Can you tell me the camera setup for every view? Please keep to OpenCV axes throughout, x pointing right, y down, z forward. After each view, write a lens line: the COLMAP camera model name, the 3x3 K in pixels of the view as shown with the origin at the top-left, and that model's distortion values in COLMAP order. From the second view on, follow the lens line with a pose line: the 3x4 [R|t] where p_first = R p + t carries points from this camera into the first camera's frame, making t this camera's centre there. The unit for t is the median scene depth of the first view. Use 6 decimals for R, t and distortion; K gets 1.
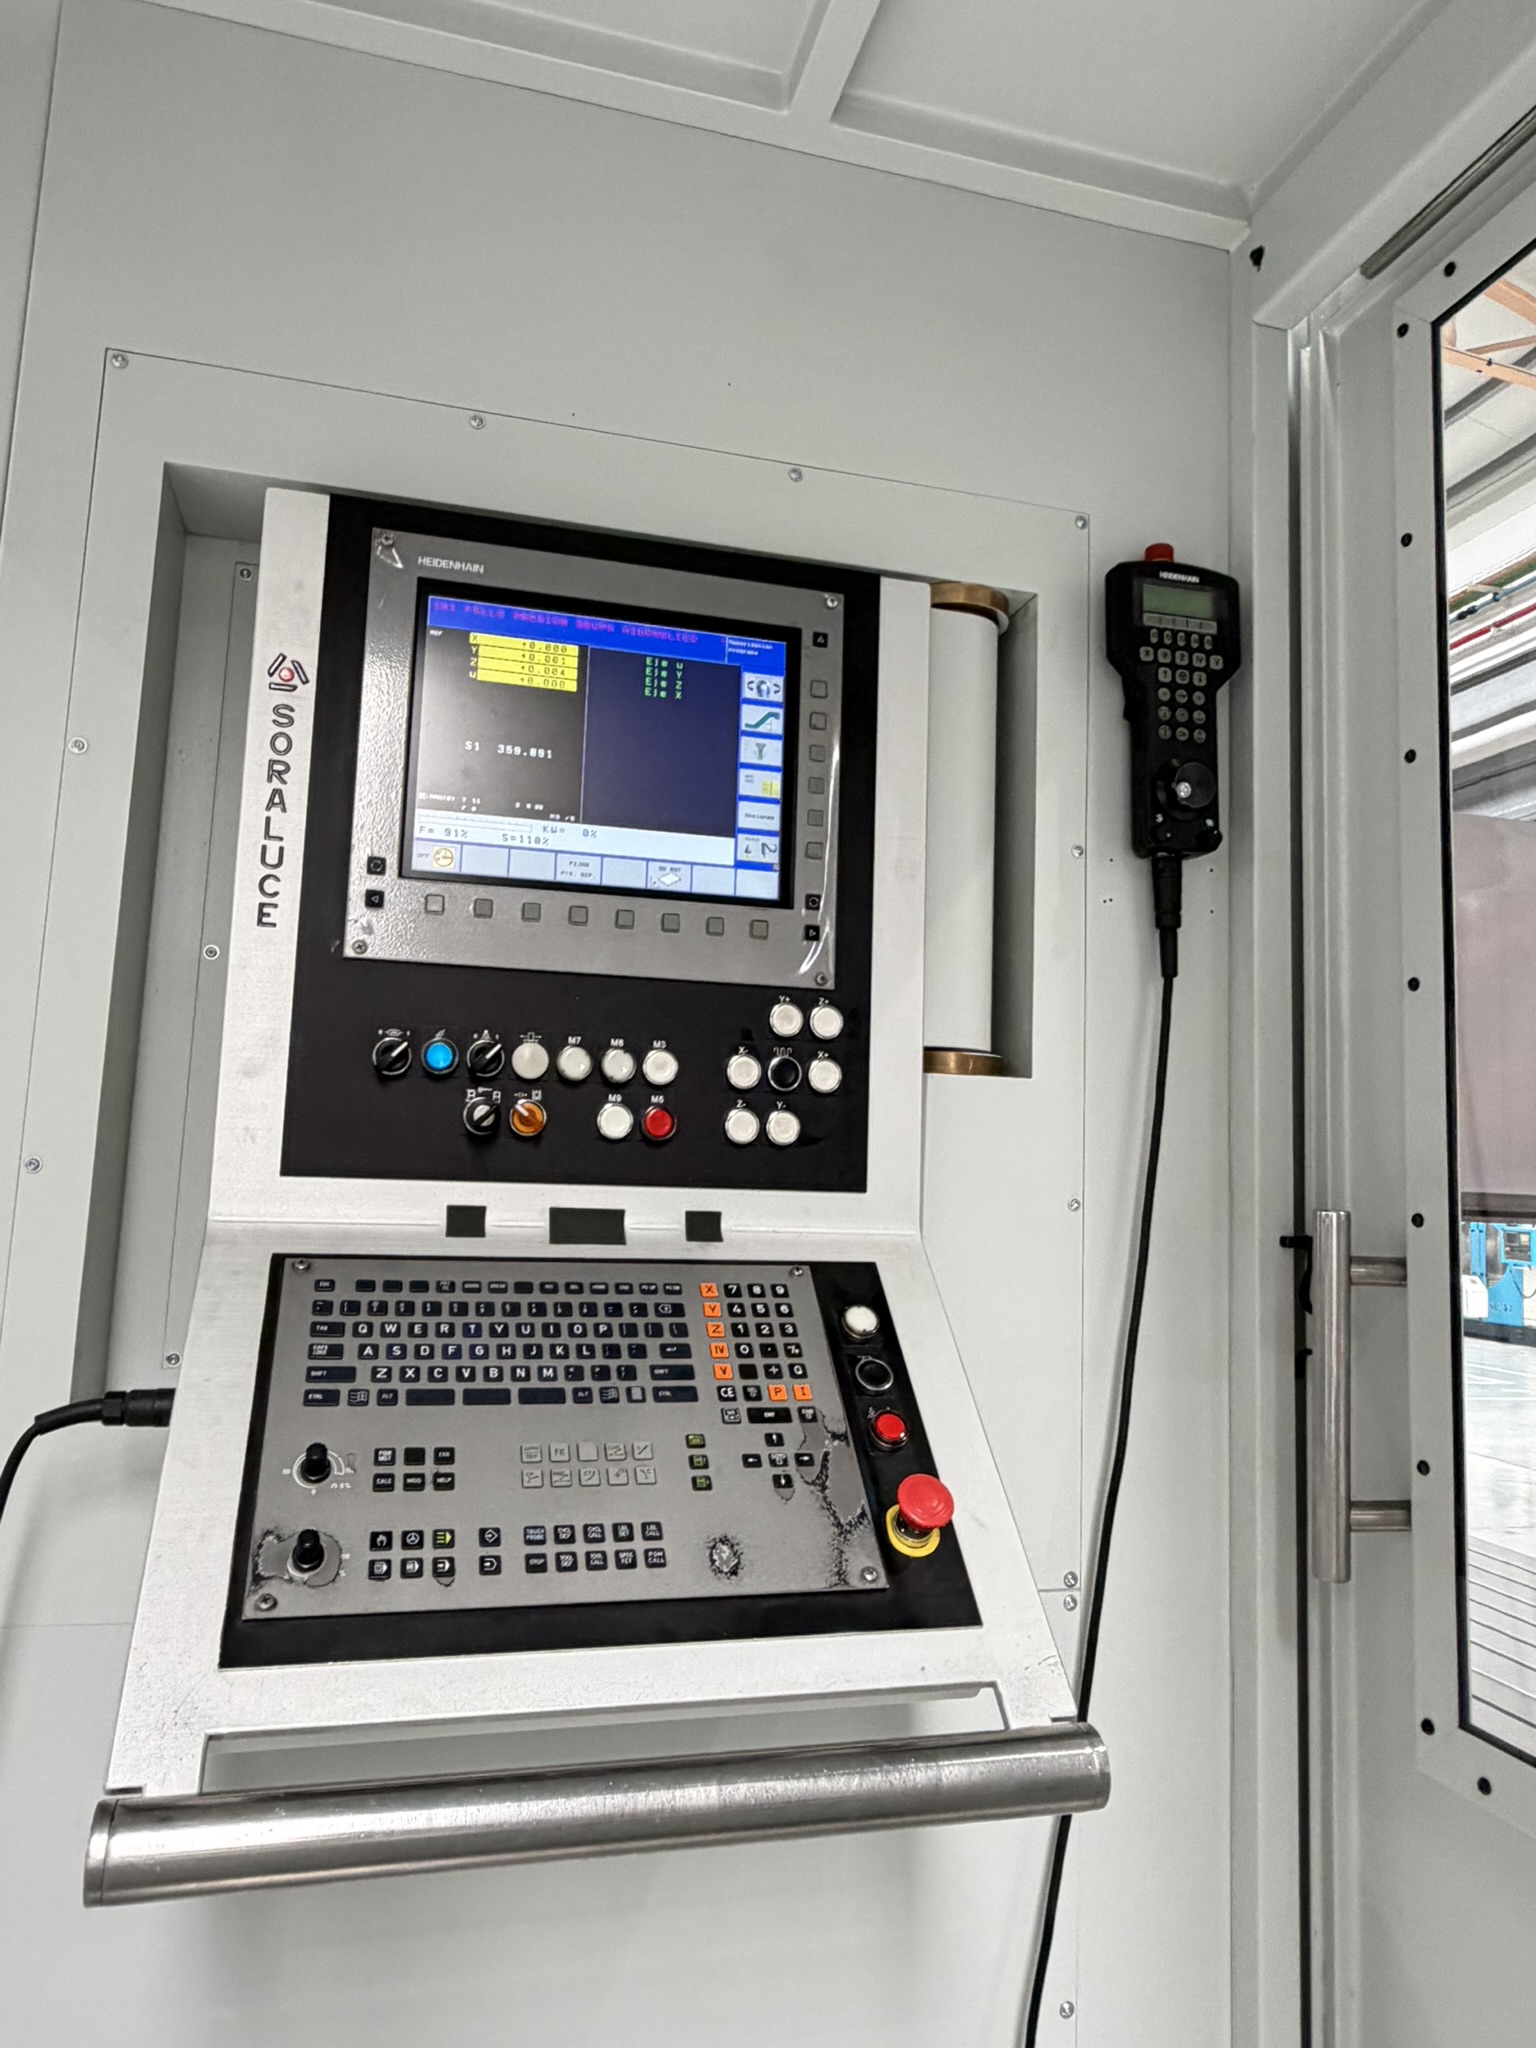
lens RADIAL K [[1419.9, 0, 774.0], [0, 1419.9, 991.6], [0, 0, 1]] dist [-0.000206, 0.004760]
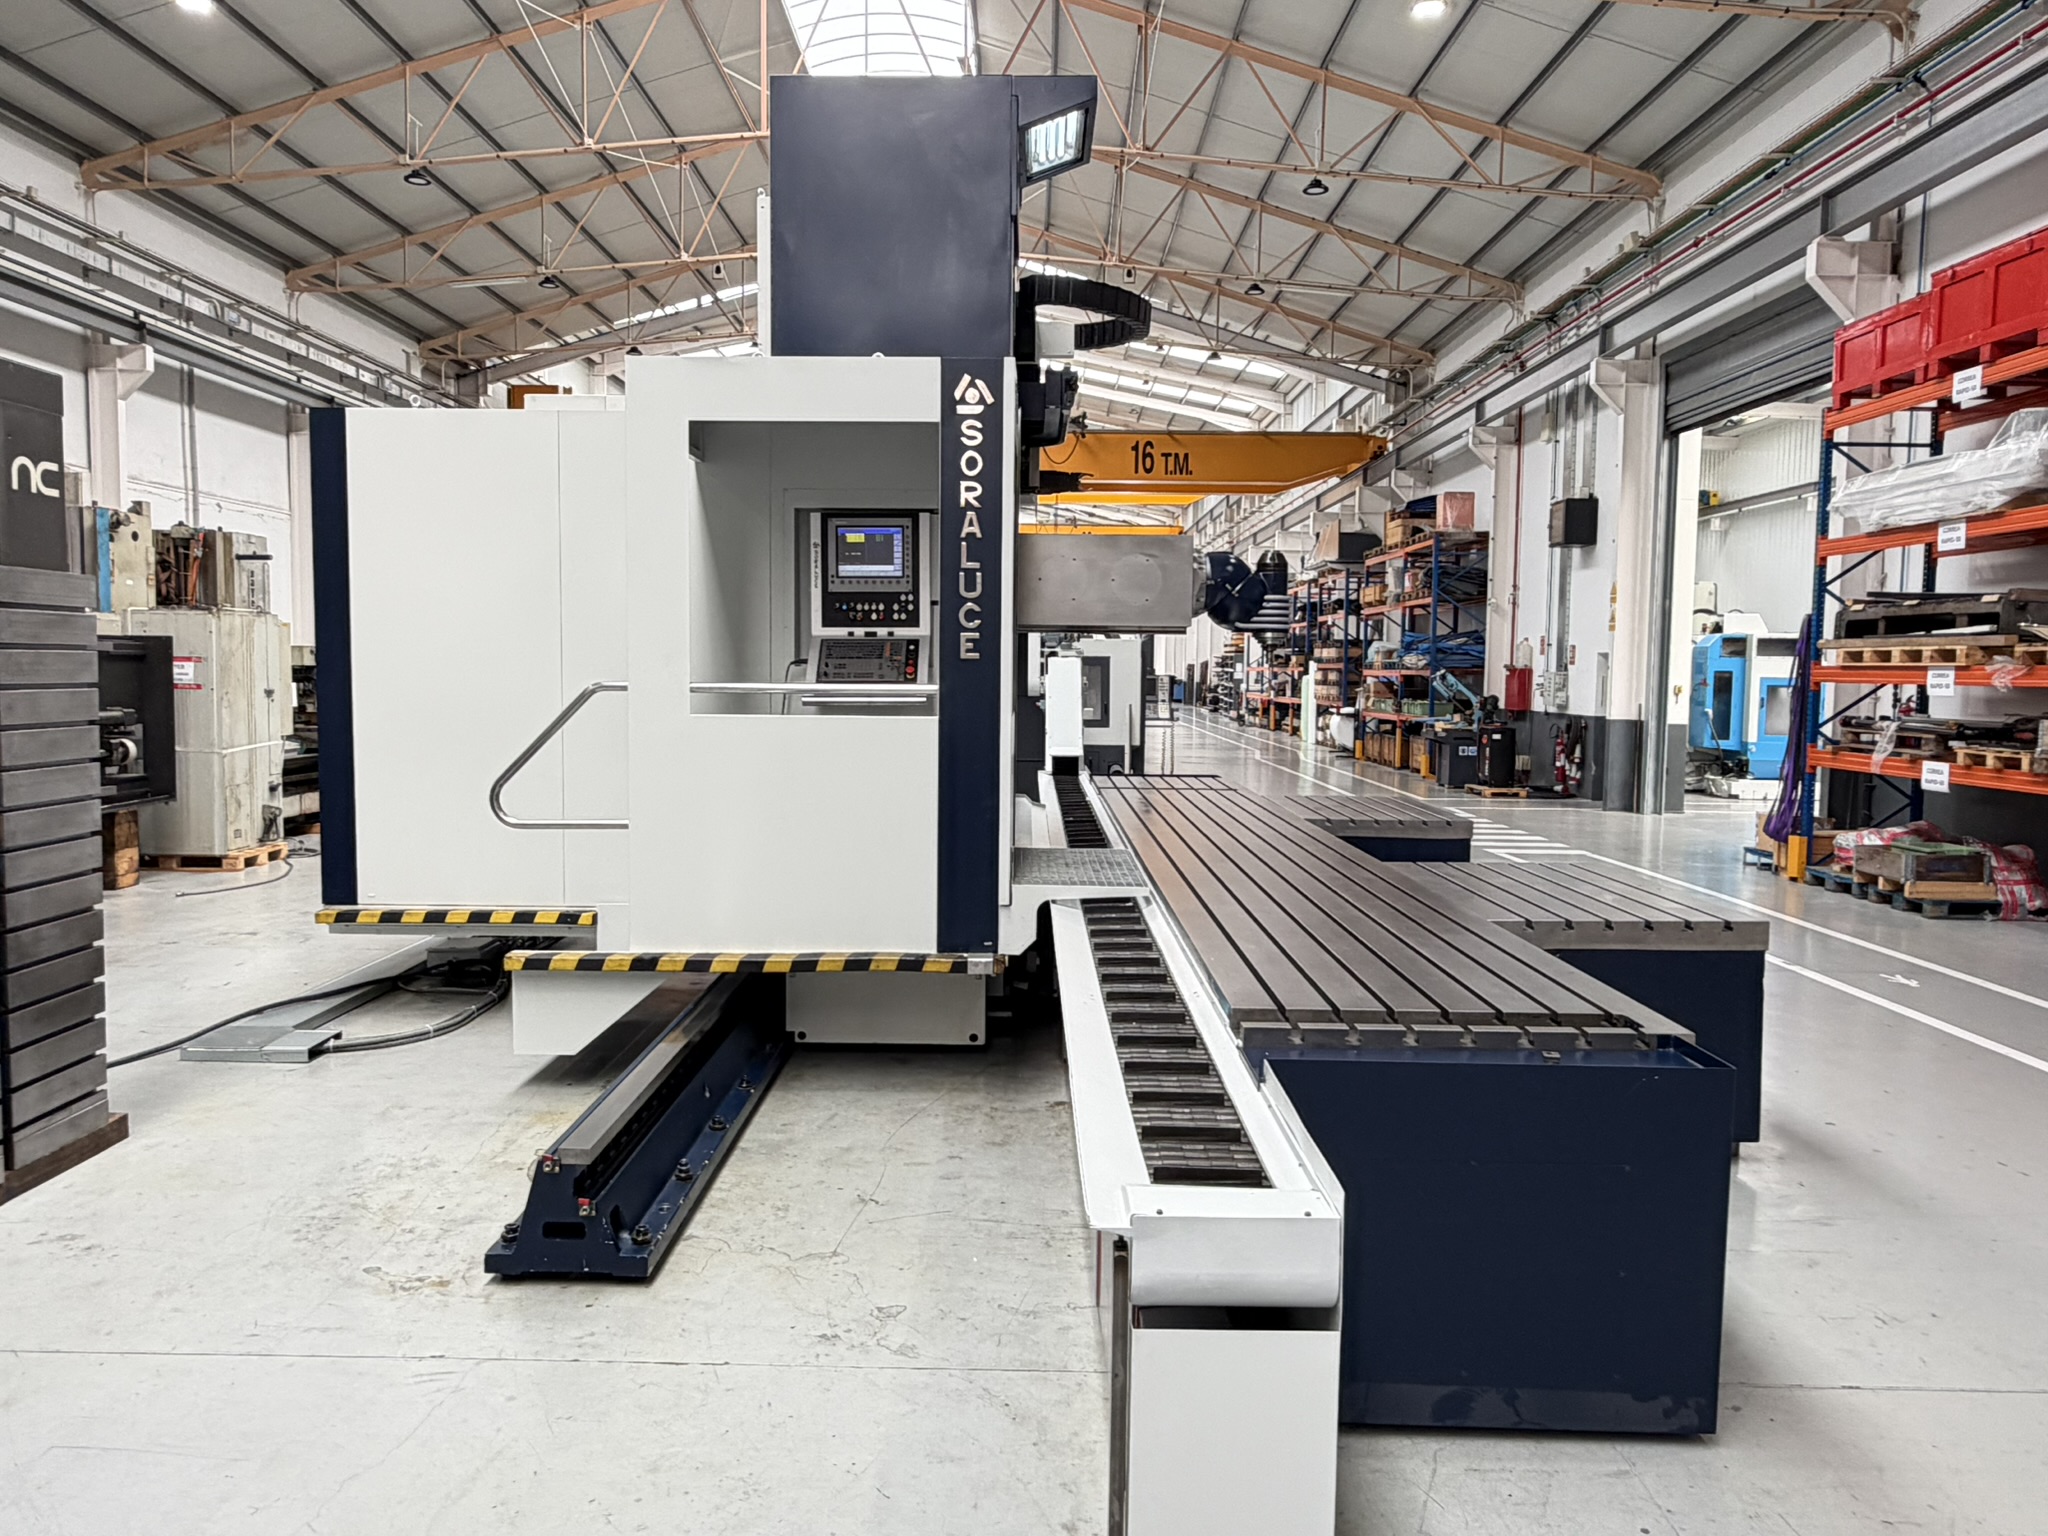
lens RADIAL K [[1409.8, 0, 1016.9], [0, 1409.8, 770.5], [0, 0, 1]] dist [-0.005083, -0.003534]
pose [[0.962964, -0.008860, -0.269485, 2.038891], [0.061804, 0.980102, 0.188626, -0.351763], [0.262452, -0.198296, 0.944351, -4.527623]]
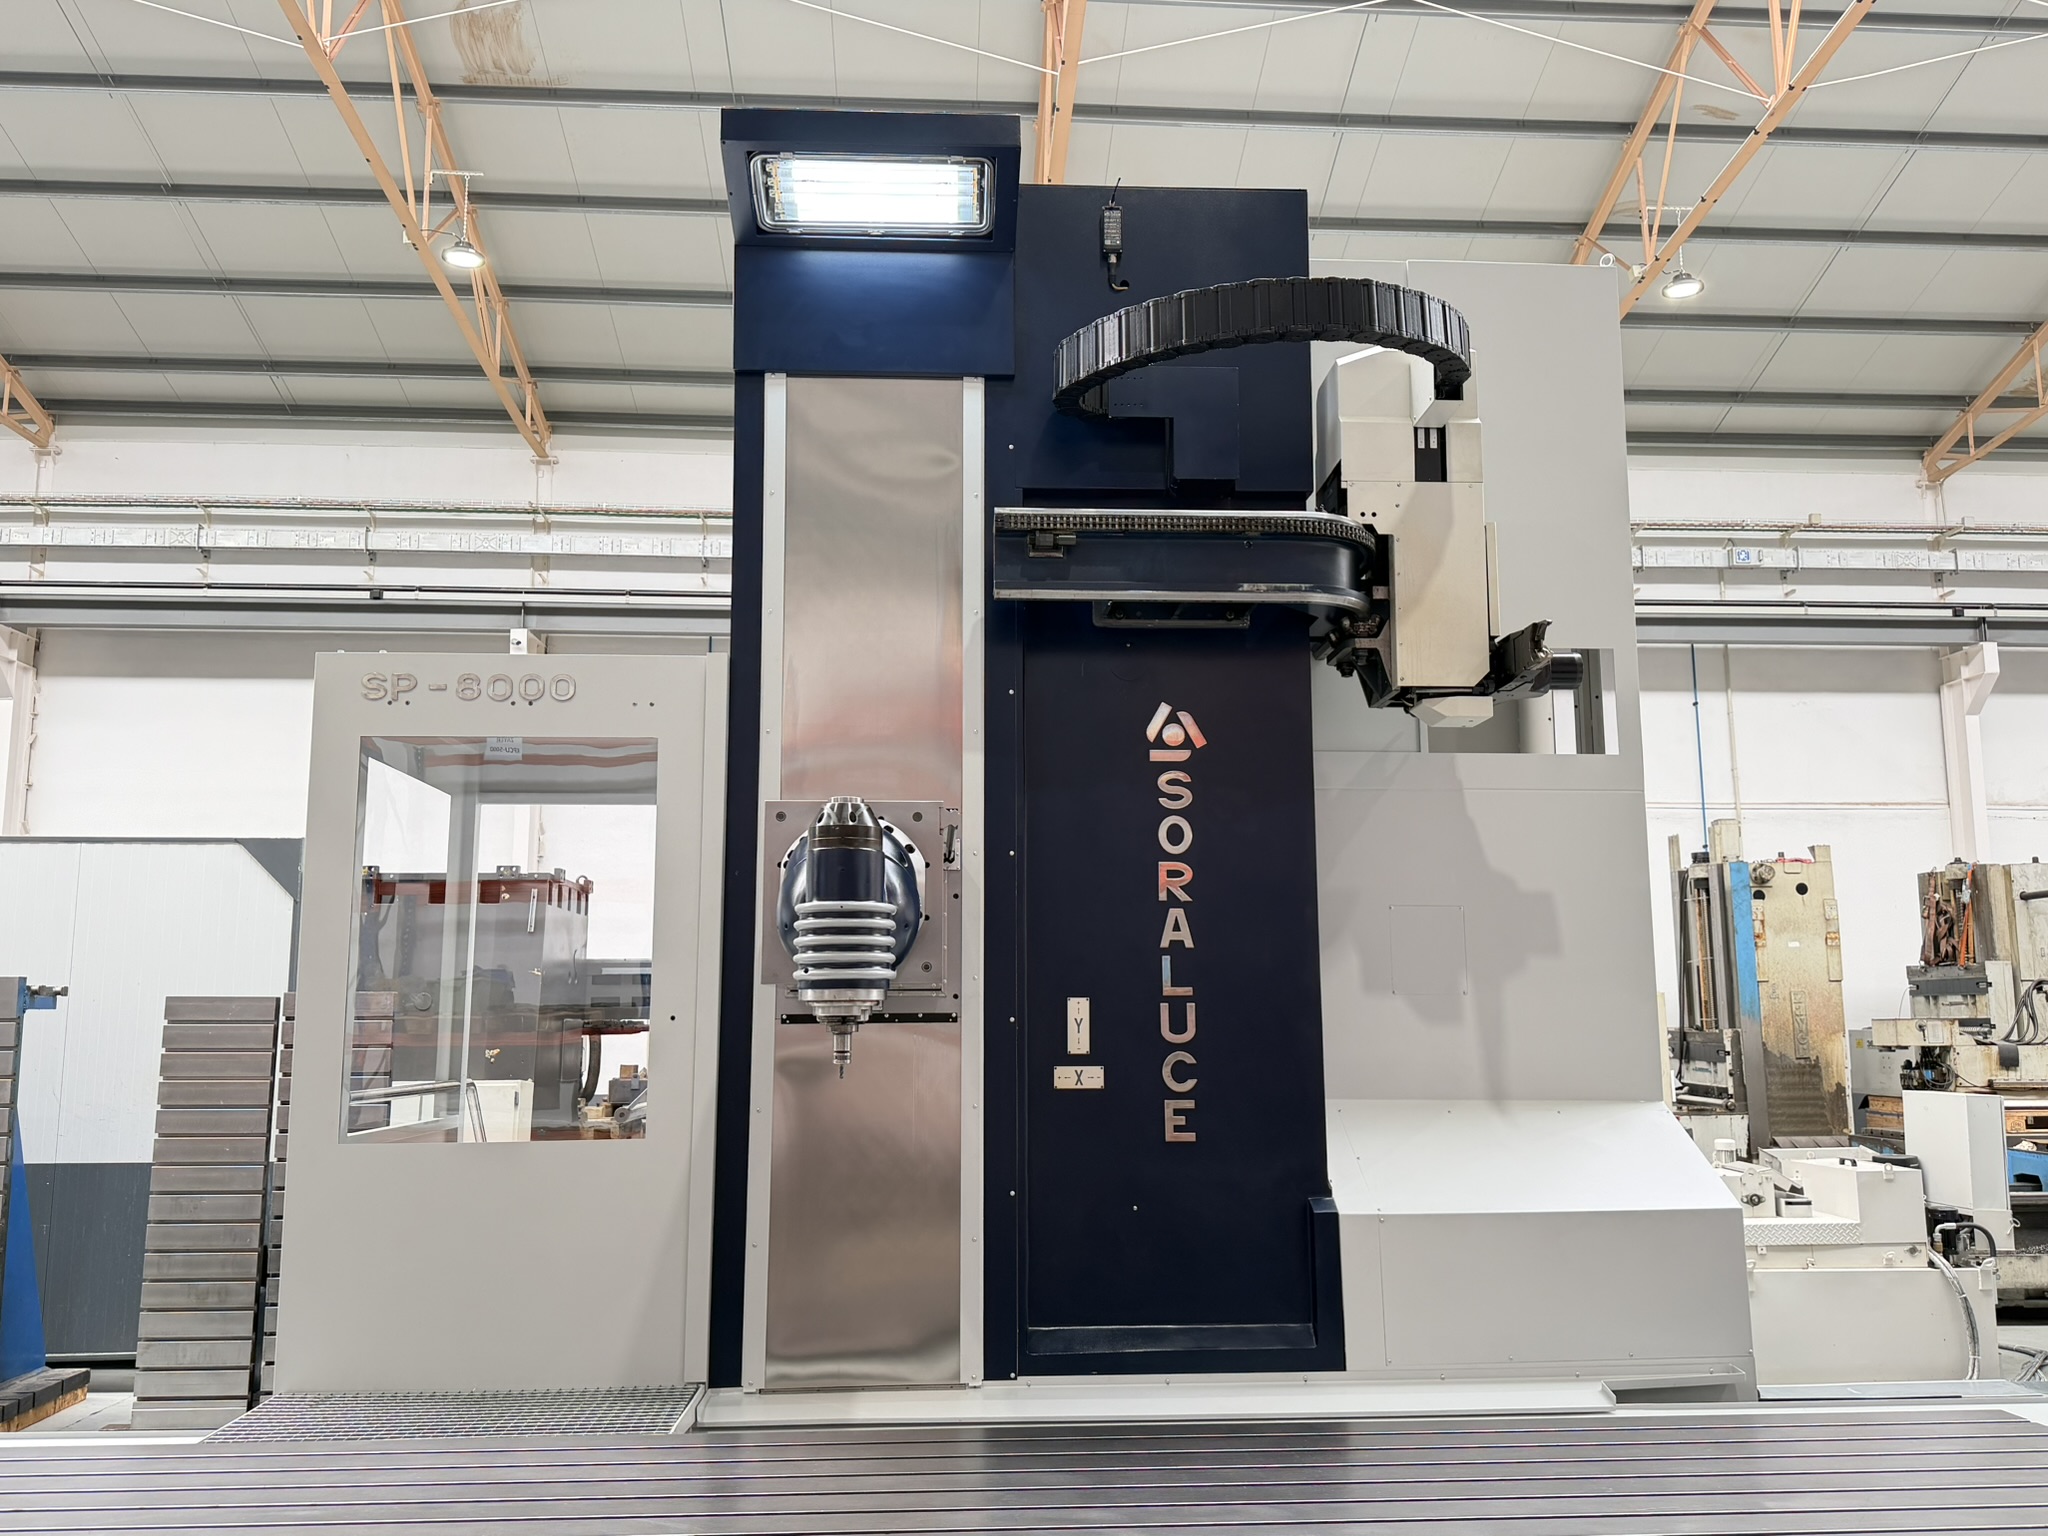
lens RADIAL K [[1620.4, 0, 1031.8], [0, 1620.4, 768.2], [0, 0, 1]] dist [0.142011, -0.239148]
pose [[-0.202148, -0.187900, -0.961161, 4.403045], [0.124800, 0.968479, -0.215578, 0.601576], [0.971371, -0.163531, -0.172326, 2.756099]]
